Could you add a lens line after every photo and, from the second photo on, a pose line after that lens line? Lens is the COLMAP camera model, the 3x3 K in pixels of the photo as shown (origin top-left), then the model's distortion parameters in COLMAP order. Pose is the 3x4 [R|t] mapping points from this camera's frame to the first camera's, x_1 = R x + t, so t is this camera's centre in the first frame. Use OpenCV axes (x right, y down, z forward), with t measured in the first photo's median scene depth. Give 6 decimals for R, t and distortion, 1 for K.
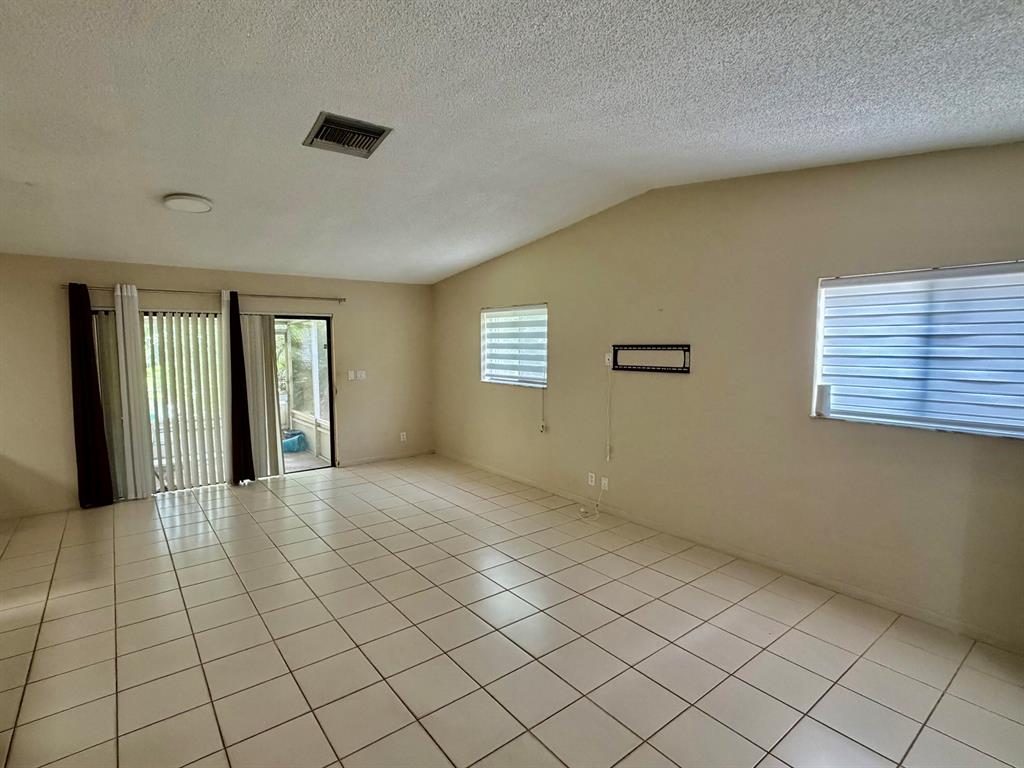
lens RADIAL K [[509.0, 0, 511.2], [0, 509.0, 384.2], [0, 0, 1]] dist [0.002173, 0.000155]
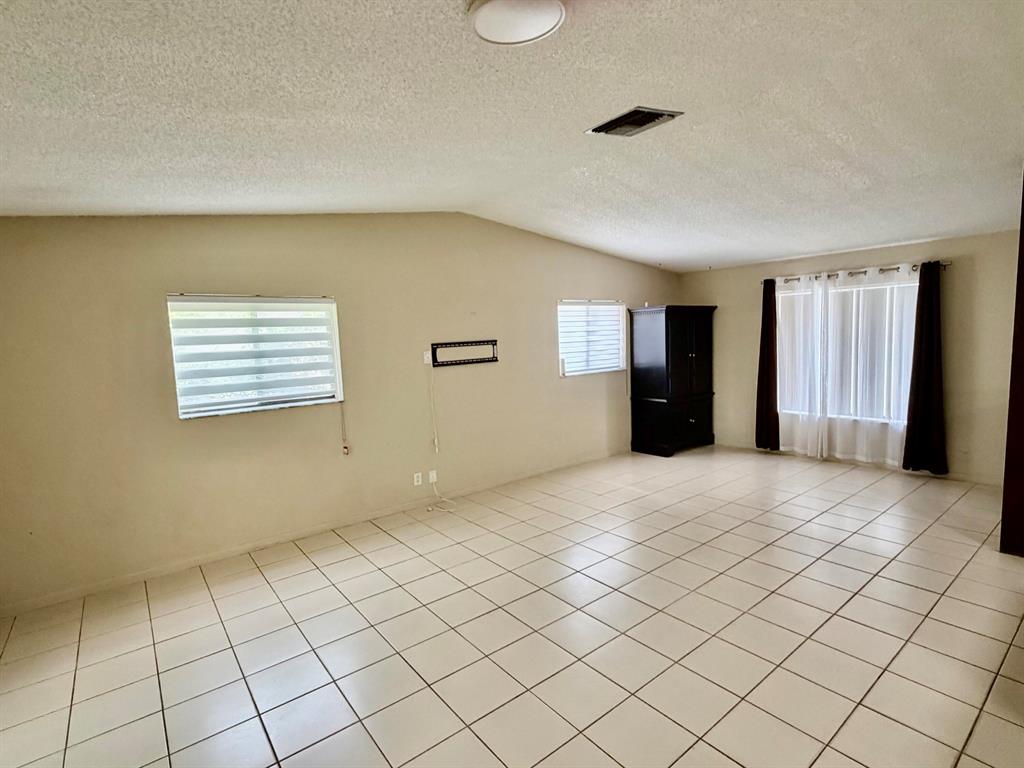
lens RADIAL K [[509.0, 0, 511.5], [0, 509.0, 385.8], [0, 0, 1]] dist [0.002173, 0.000155]
pose [[0.003186, -0.093378, 0.995626, -0.895691], [0.126865, 0.987624, 0.092221, -0.068898], [-0.991915, 0.126016, 0.014993, 0.854755]]
